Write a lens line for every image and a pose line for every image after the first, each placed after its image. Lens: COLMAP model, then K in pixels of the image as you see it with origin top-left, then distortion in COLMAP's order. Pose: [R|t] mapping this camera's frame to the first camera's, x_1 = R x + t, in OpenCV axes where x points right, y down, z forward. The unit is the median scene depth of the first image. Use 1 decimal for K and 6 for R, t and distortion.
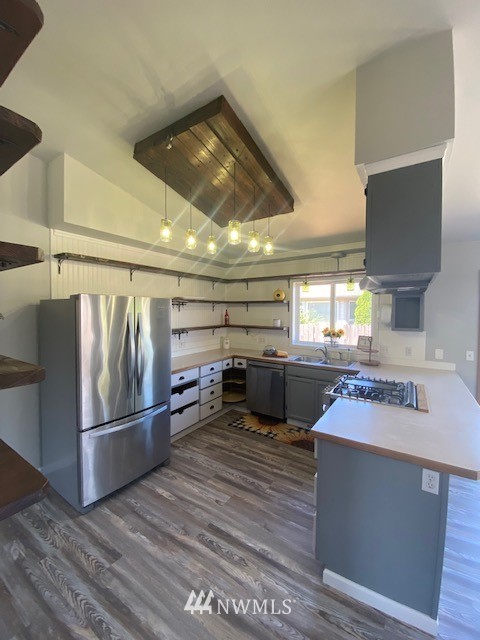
lens RADIAL K [[261.9, 0, 239.8], [0, 261.9, 318.0], [0, 0, 1]] dist [0.020003, -0.018069]
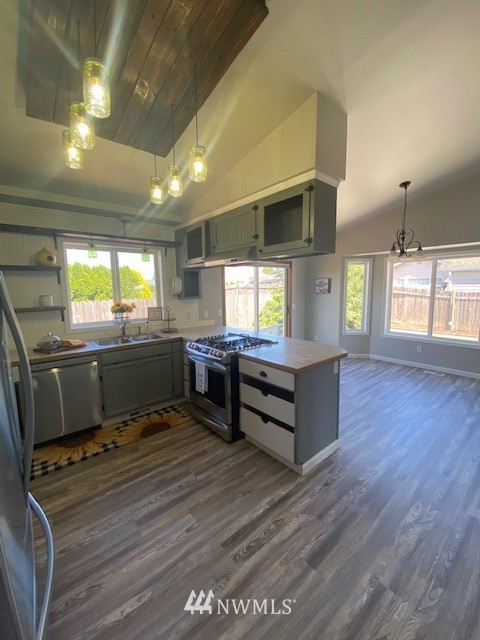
lens RADIAL K [[261.9, 0, 239.8], [0, 261.9, 318.0], [0, 0, 1]] dist [0.020003, -0.018069]
pose [[0.286291, -0.120495, 0.950536, -0.568359], [0.048415, 0.992613, 0.111247, 0.016385], [-0.956919, 0.014171, 0.290010, 0.526918]]
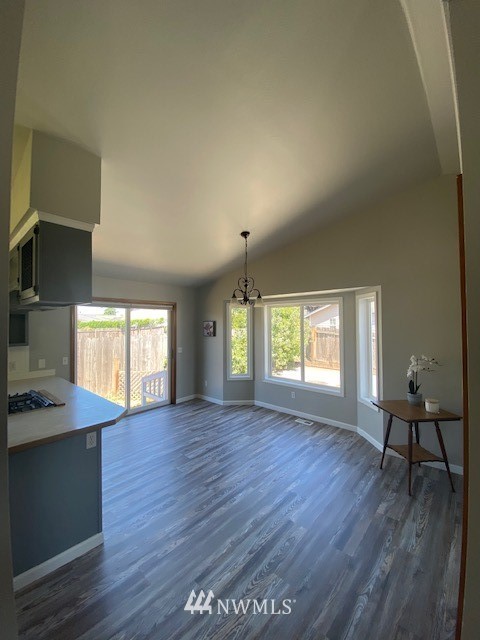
lens RADIAL K [[260.2, 0, 239.6], [0, 260.2, 317.3], [0, 0, 1]] dist [0.056430, -0.032602]
pose [[0.151759, 0.014678, 0.988309, -0.319963], [0.037926, 0.999067, -0.020661, -0.010784], [-0.987690, 0.040618, 0.151061, -0.051225]]
